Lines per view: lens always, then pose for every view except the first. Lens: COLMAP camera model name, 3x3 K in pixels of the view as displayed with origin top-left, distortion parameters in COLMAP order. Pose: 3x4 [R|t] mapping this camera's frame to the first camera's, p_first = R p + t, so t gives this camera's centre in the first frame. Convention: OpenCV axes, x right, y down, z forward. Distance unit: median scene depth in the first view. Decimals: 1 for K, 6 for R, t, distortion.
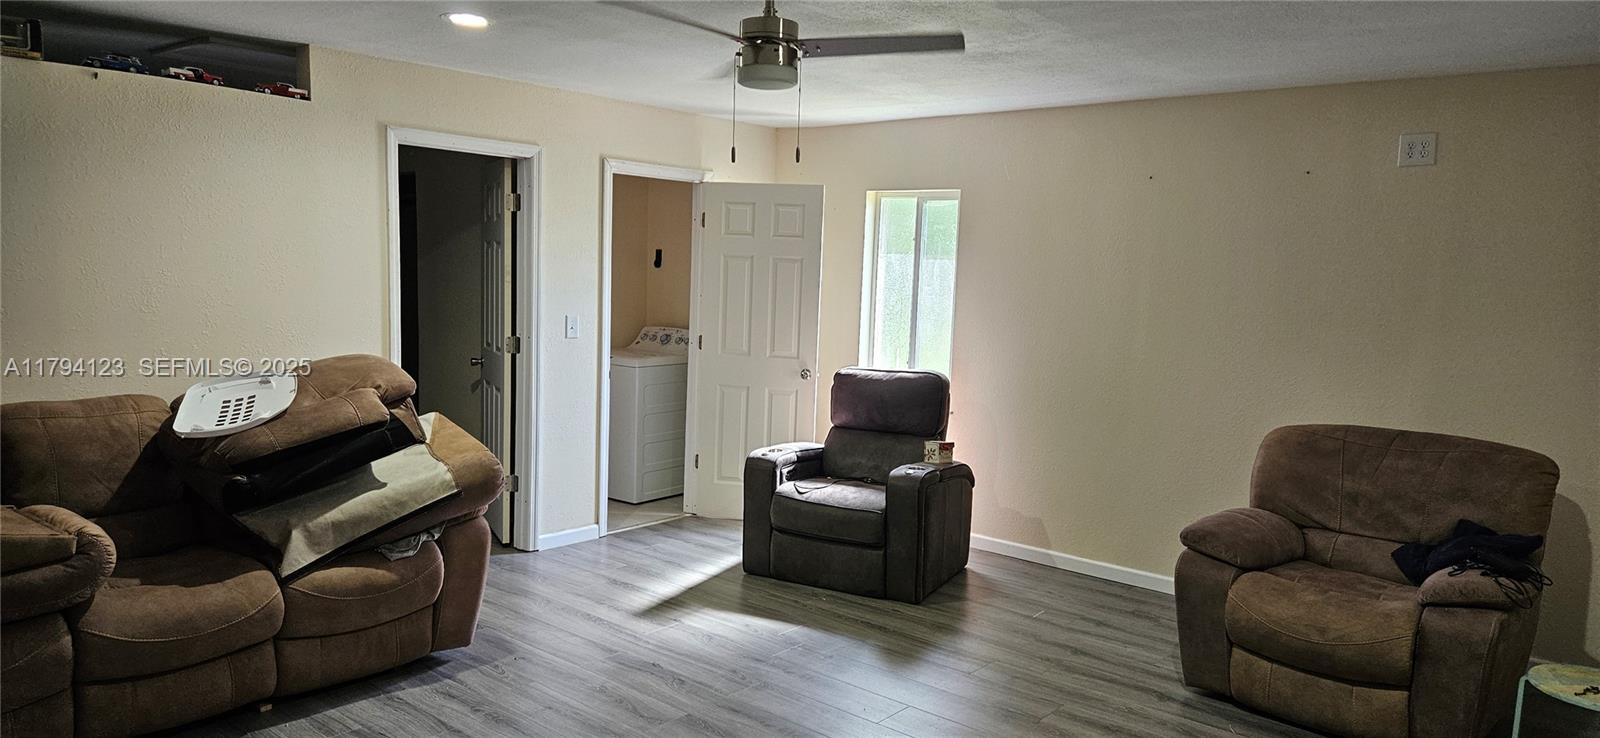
lens RADIAL K [[1044.6, 0, 784.2], [0, 1044.6, 371.1], [0, 0, 1]] dist [0.056925, -0.049521]
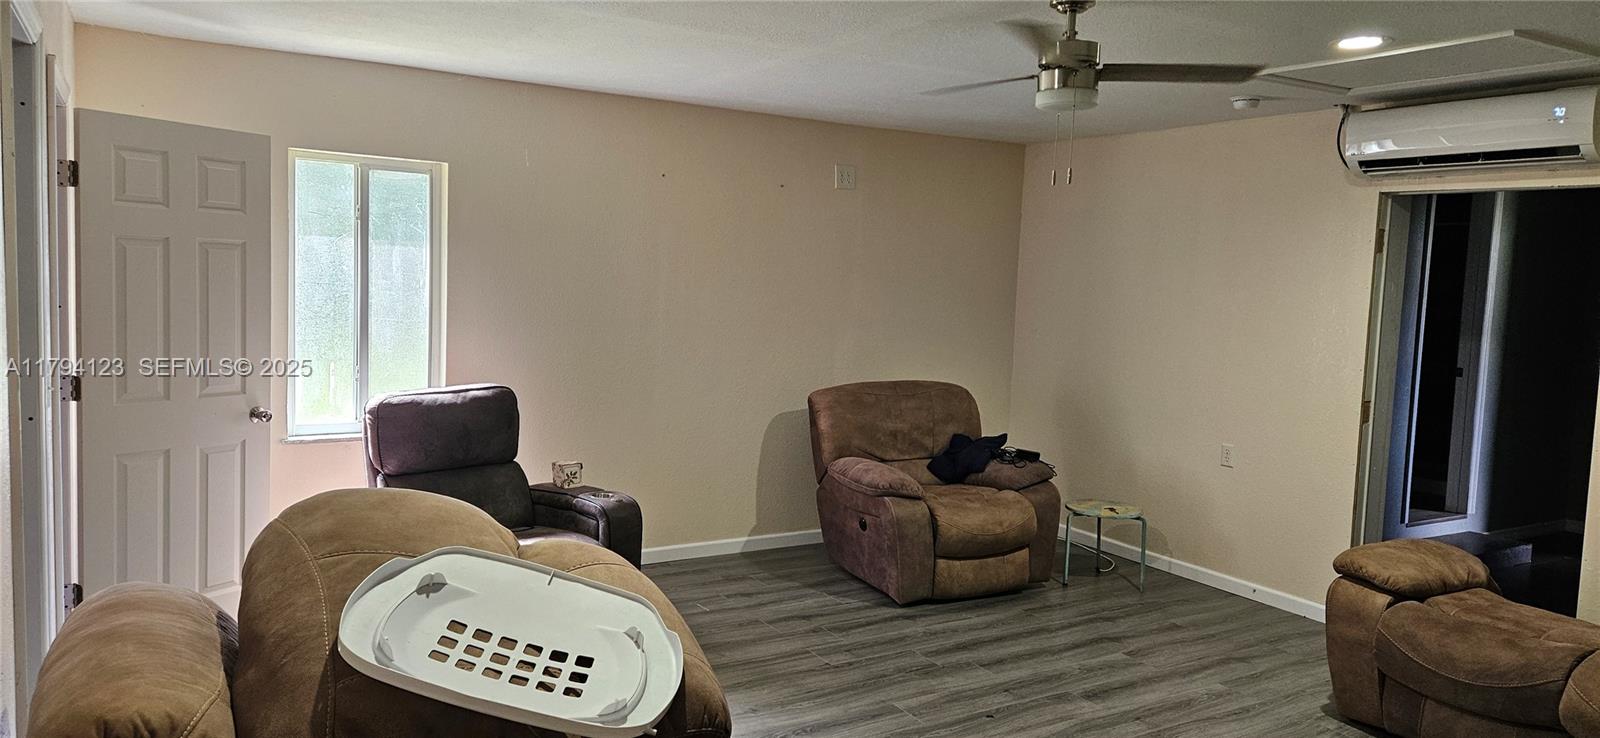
lens RADIAL K [[1044.6, 0, 788.3], [0, 1044.6, 362.1], [0, 0, 1]] dist [0.056925, -0.049521]
pose [[0.317928, -0.101033, 0.942716, -0.690260], [0.071969, 0.994009, 0.082259, -0.084396], [-0.945380, 0.041694, 0.323294, 0.615495]]
